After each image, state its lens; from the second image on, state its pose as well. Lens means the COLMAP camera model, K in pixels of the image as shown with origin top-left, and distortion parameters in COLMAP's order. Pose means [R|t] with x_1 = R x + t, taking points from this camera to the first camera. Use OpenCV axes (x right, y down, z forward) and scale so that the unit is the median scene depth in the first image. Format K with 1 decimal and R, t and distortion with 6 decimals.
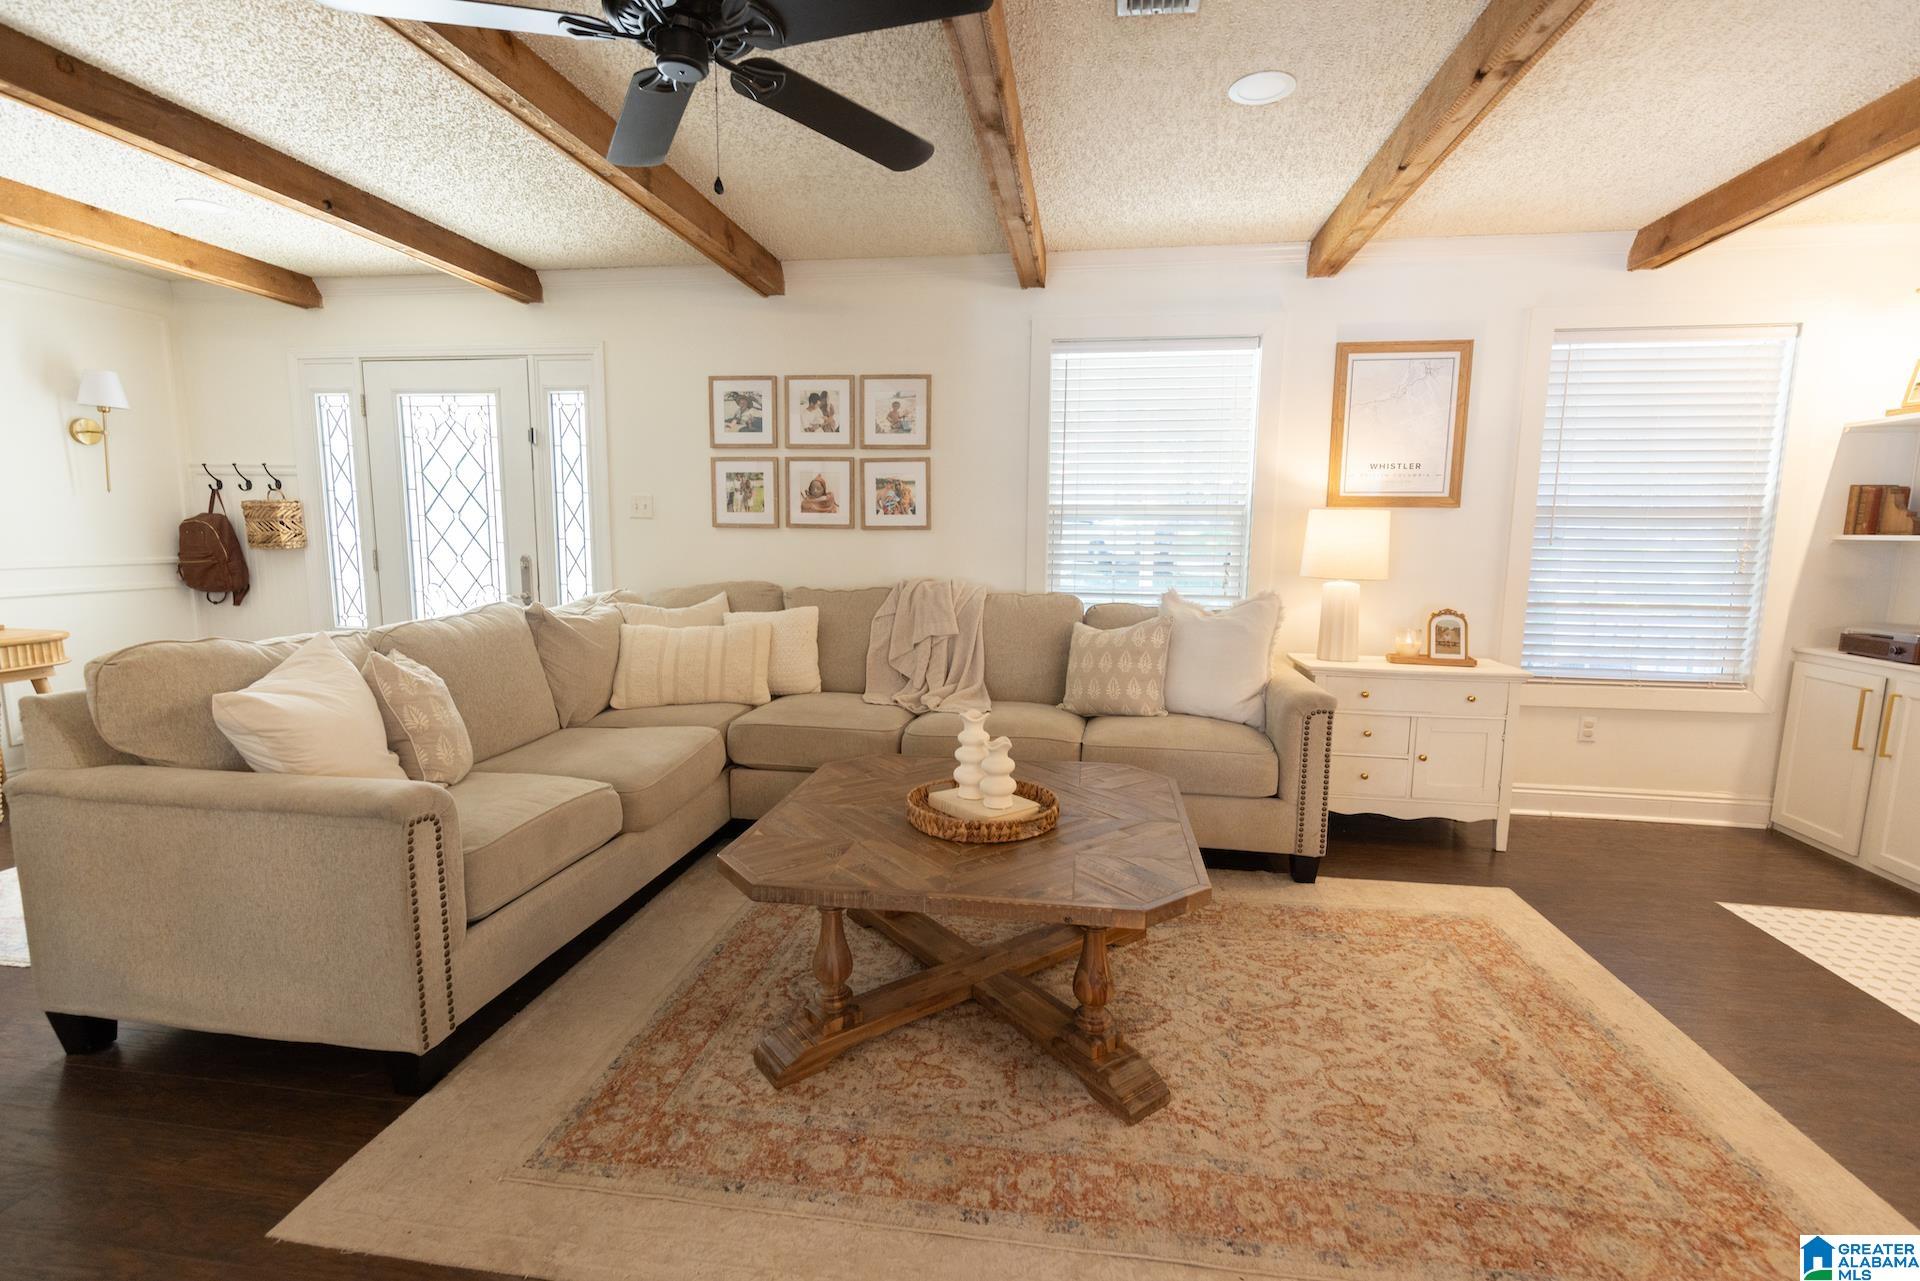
lens RADIAL K [[862.2, 0, 964.7], [0, 862.2, 647.7], [0, 0, 1]] dist [0.003669, 0.000132]
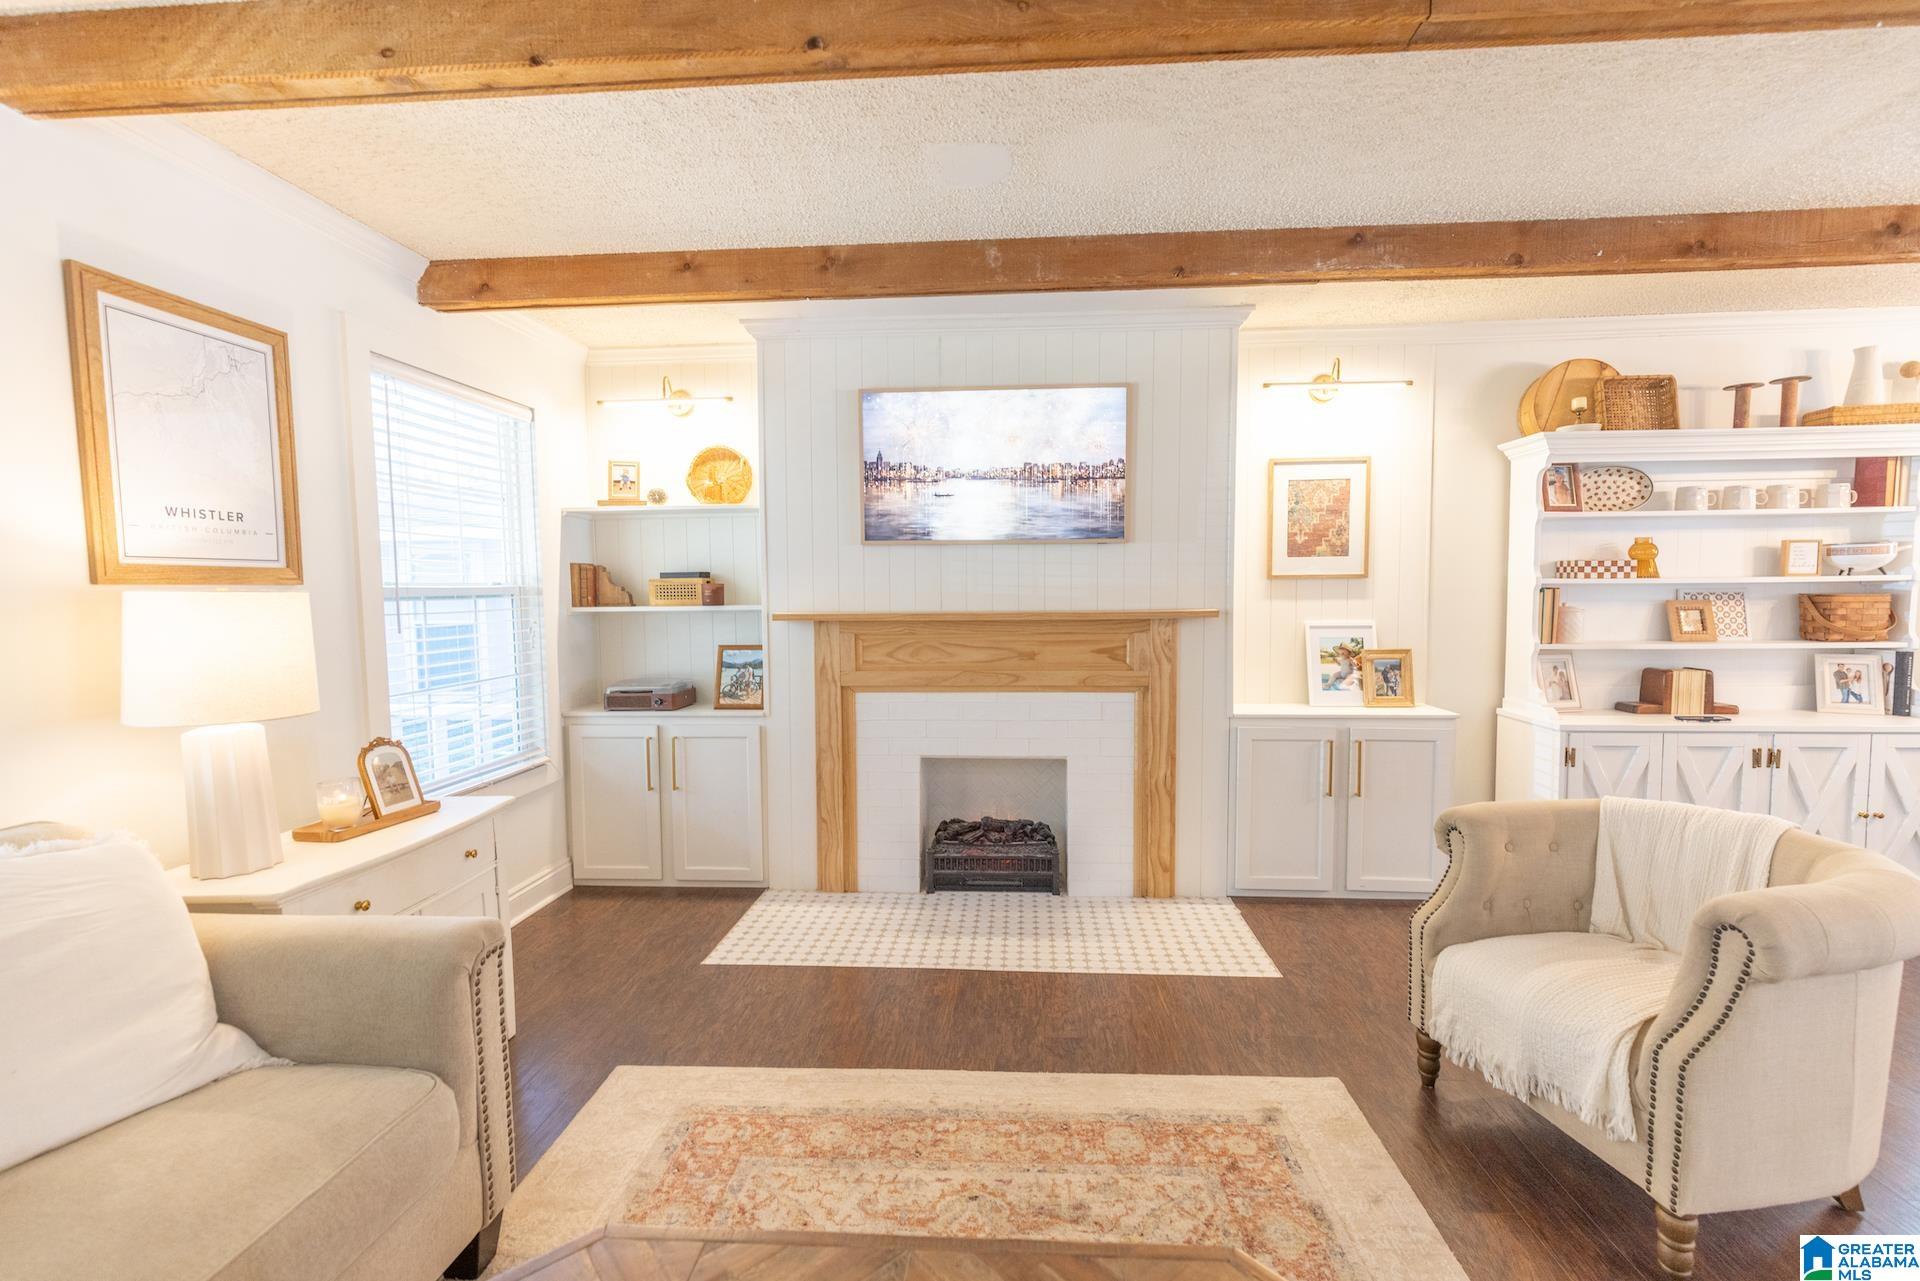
lens RADIAL K [[862.2, 0, 969.8], [0, 862.2, 641.7], [0, 0, 1]] dist [0.003669, 0.000132]
pose [[-0.080799, -0.073387, 0.994025, -0.124812], [0.146763, 0.985540, 0.084690, -0.100920], [-0.985866, 0.152728, -0.068860, 0.552489]]
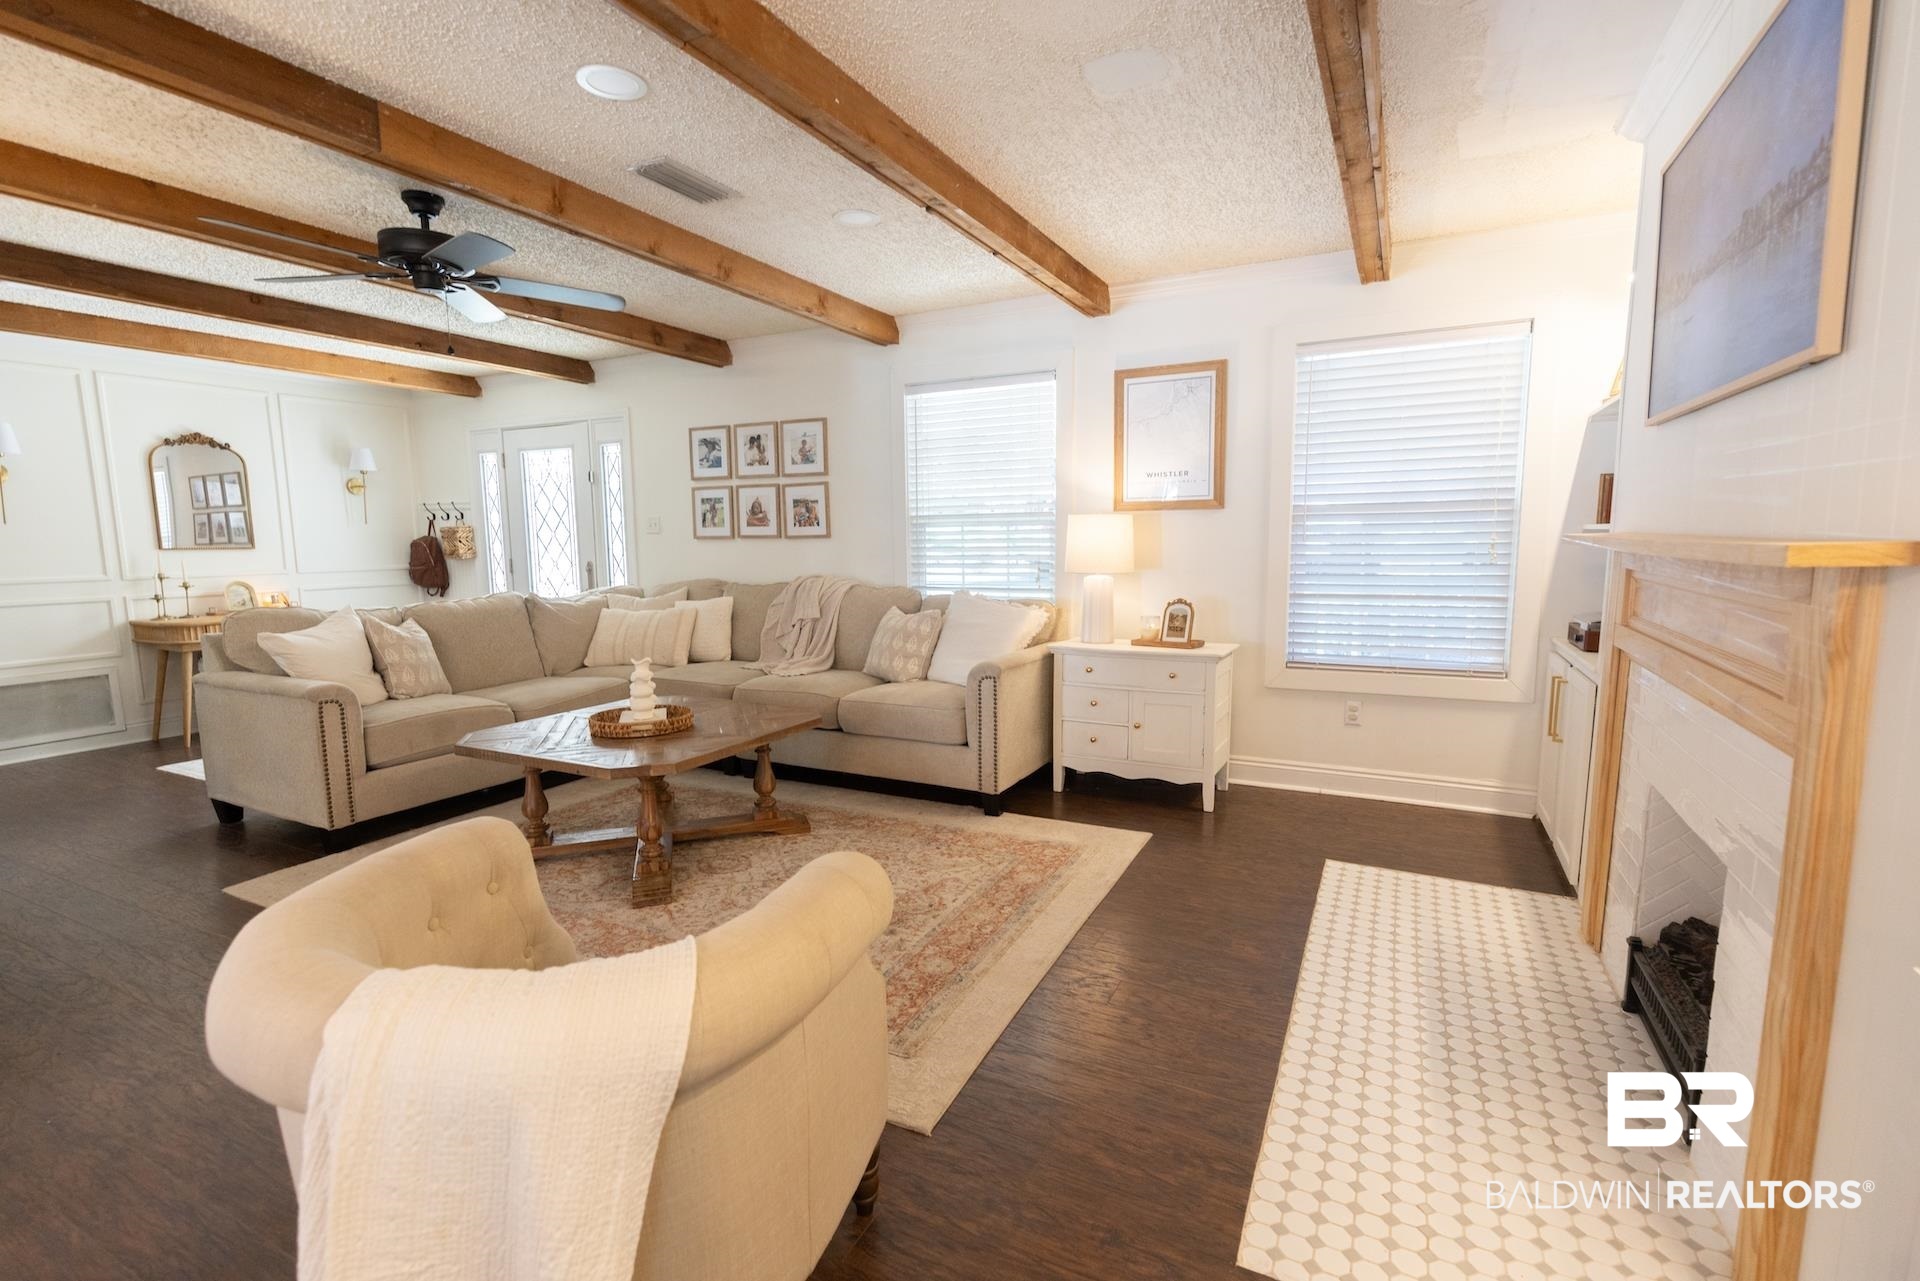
lens RADIAL K [[862.2, 0, 967.4], [0, 862.2, 643.9], [0, 0, 1]] dist [0.003669, 0.000132]
pose [[0.947994, 0.019008, -0.317721, 0.618679], [-0.022633, 0.999714, -0.007720, 0.028619], [0.317483, 0.014510, 0.948153, -0.160337]]
